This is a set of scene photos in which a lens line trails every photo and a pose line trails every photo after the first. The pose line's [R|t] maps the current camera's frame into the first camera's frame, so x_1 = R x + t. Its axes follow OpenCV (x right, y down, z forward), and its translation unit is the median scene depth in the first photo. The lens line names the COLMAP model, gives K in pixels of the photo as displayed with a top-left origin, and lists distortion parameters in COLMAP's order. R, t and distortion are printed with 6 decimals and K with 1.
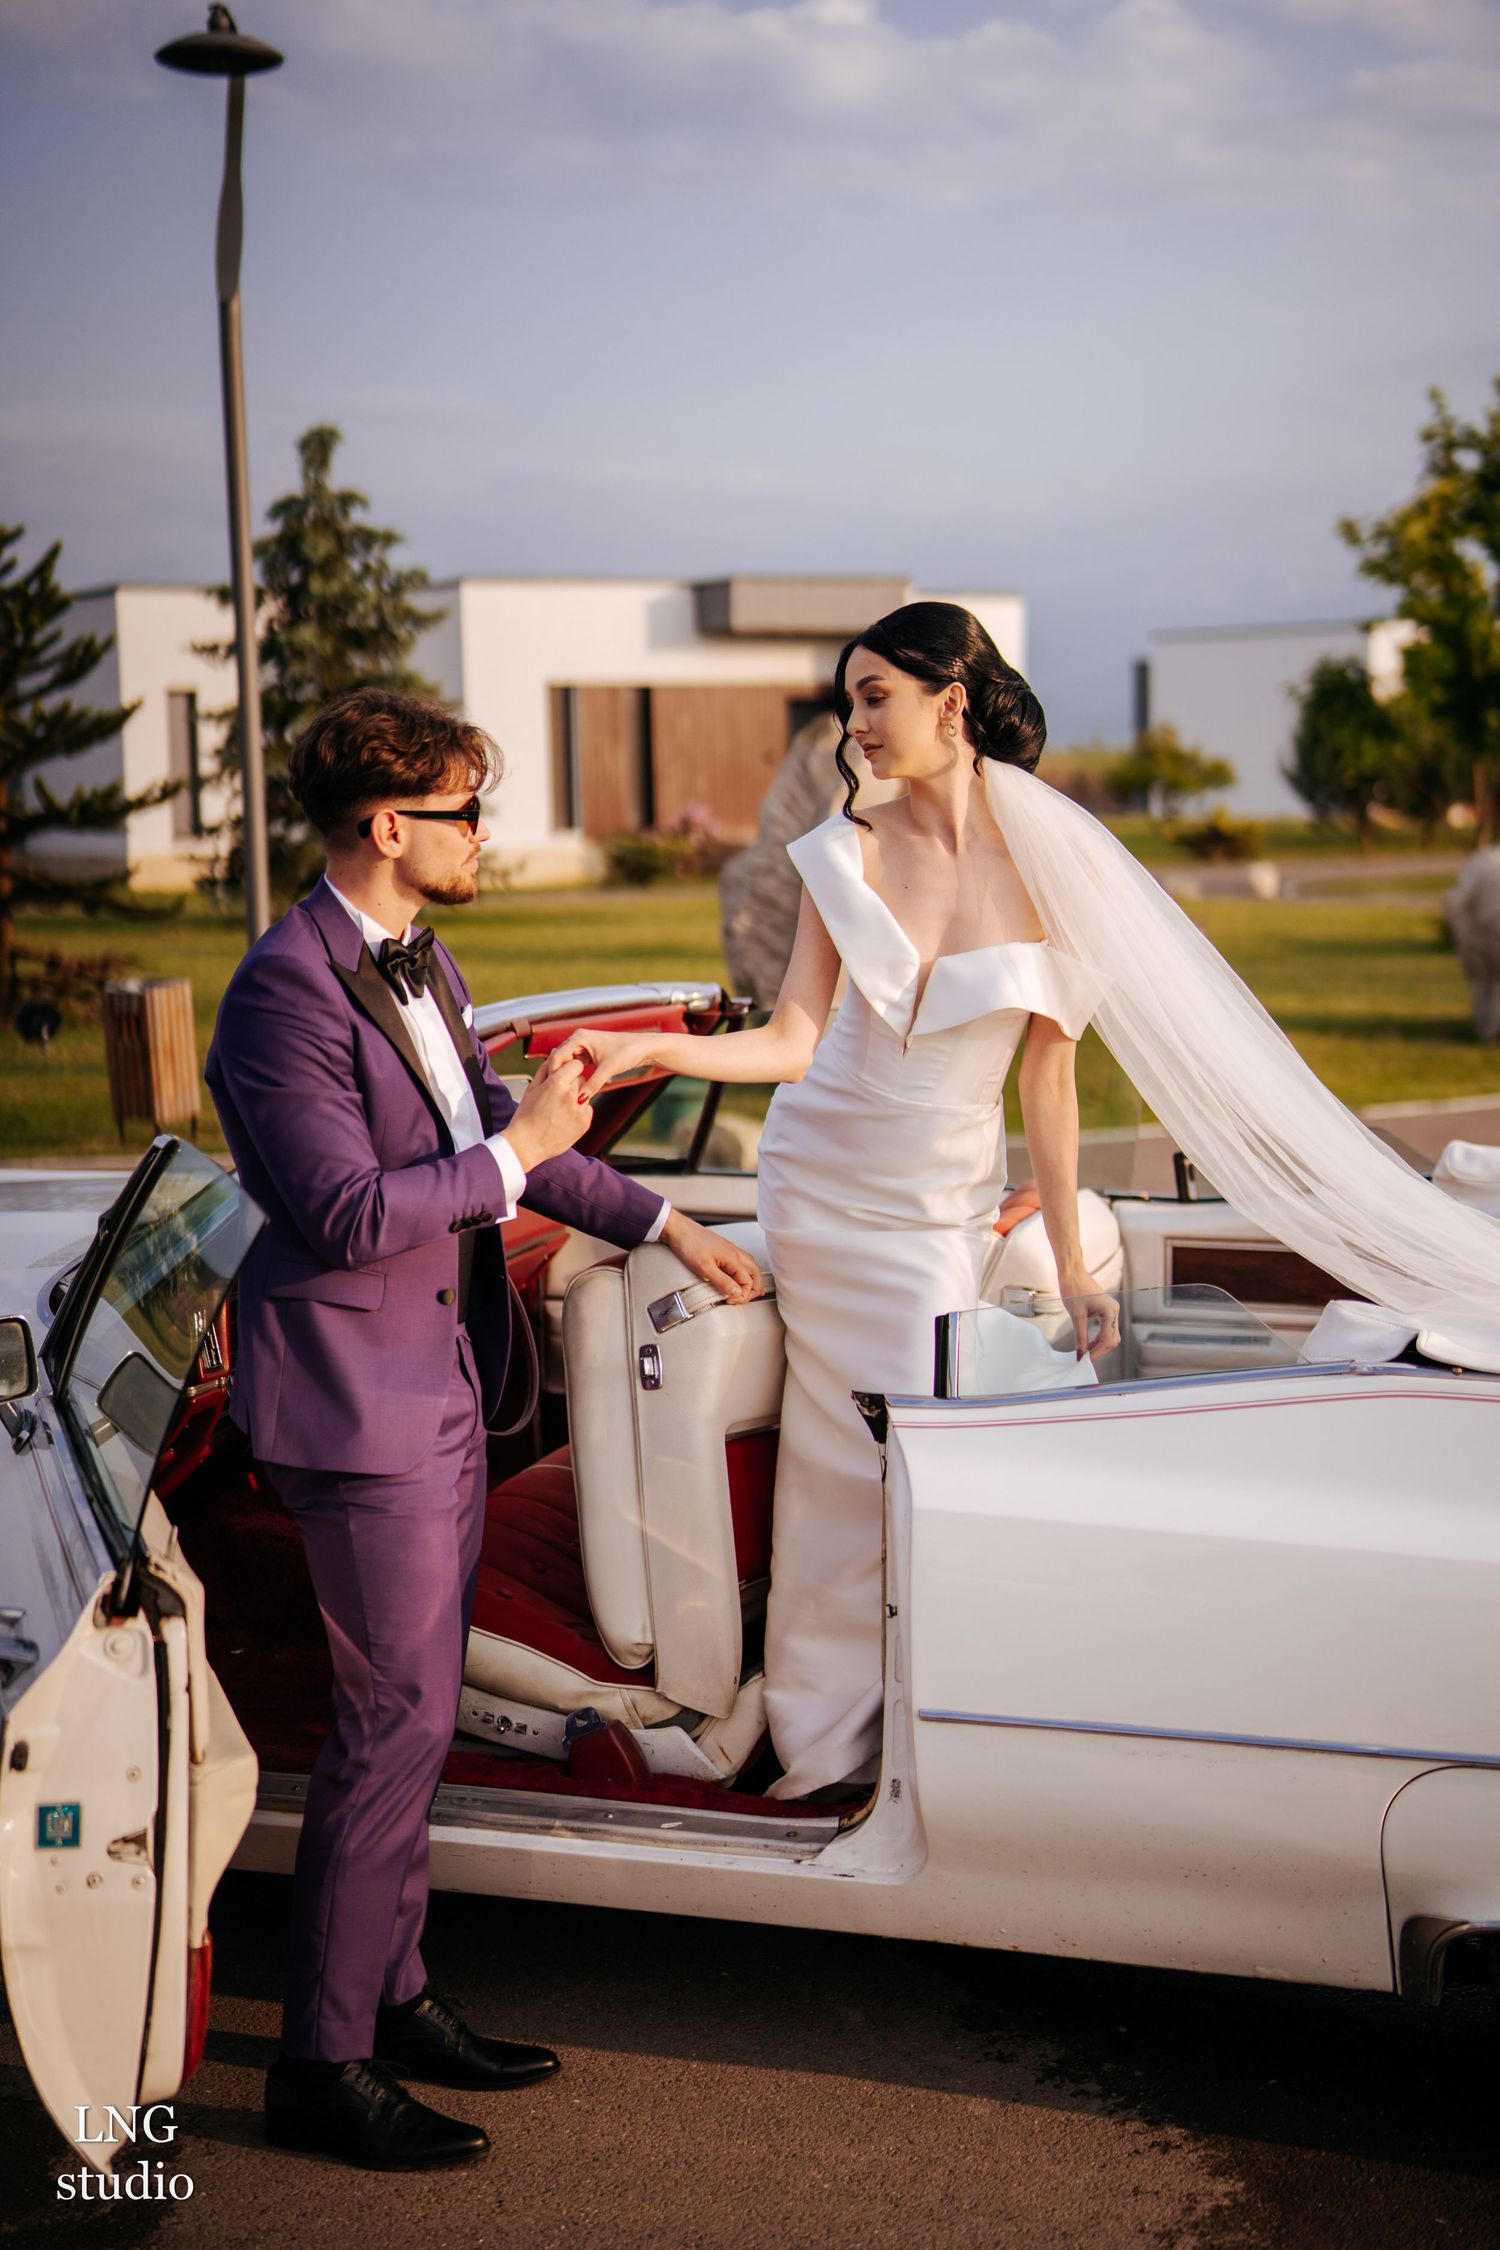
lens RADIAL K [[3214.0, 0, 812.1], [0, 3214.0, 1178.8], [0, 0, 1]] dist [0.100833, 0.000000]
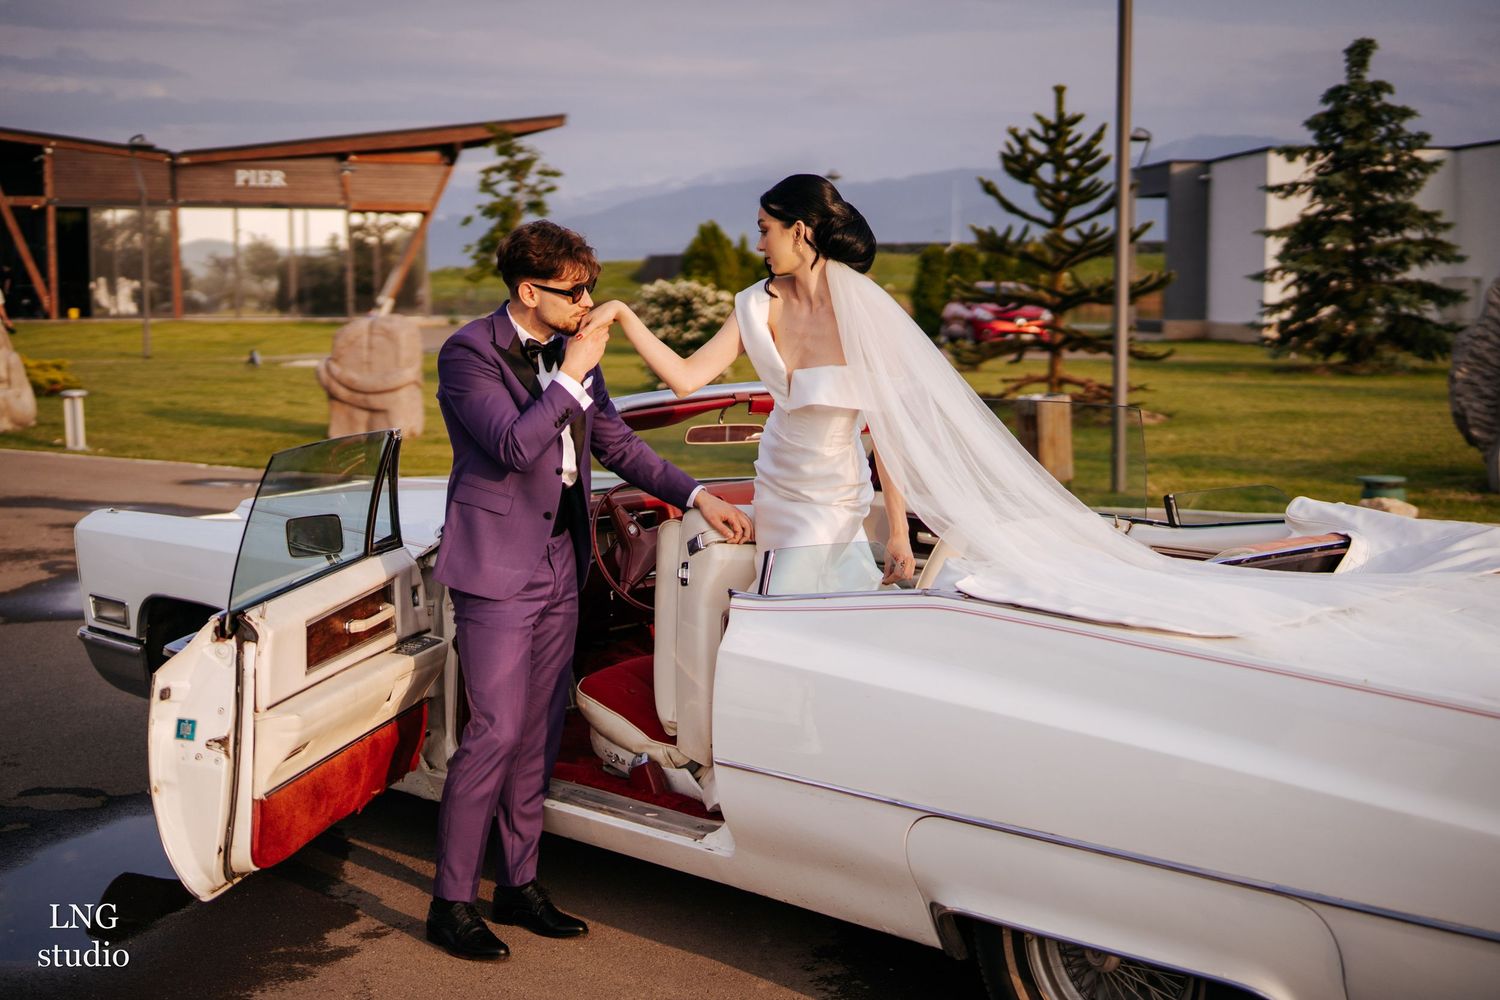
lens RADIAL K [[2142.7, 0, 748.0], [0, 2142.7, 495.2], [0, 0, 1]] dist [0.100833, 0.000000]
pose [[0.888333, 0.063463, -0.454793, 0.546897], [-0.073215, 0.997309, -0.003842, 0.015094], [0.453325, 0.036711, 0.890589, -0.091223]]
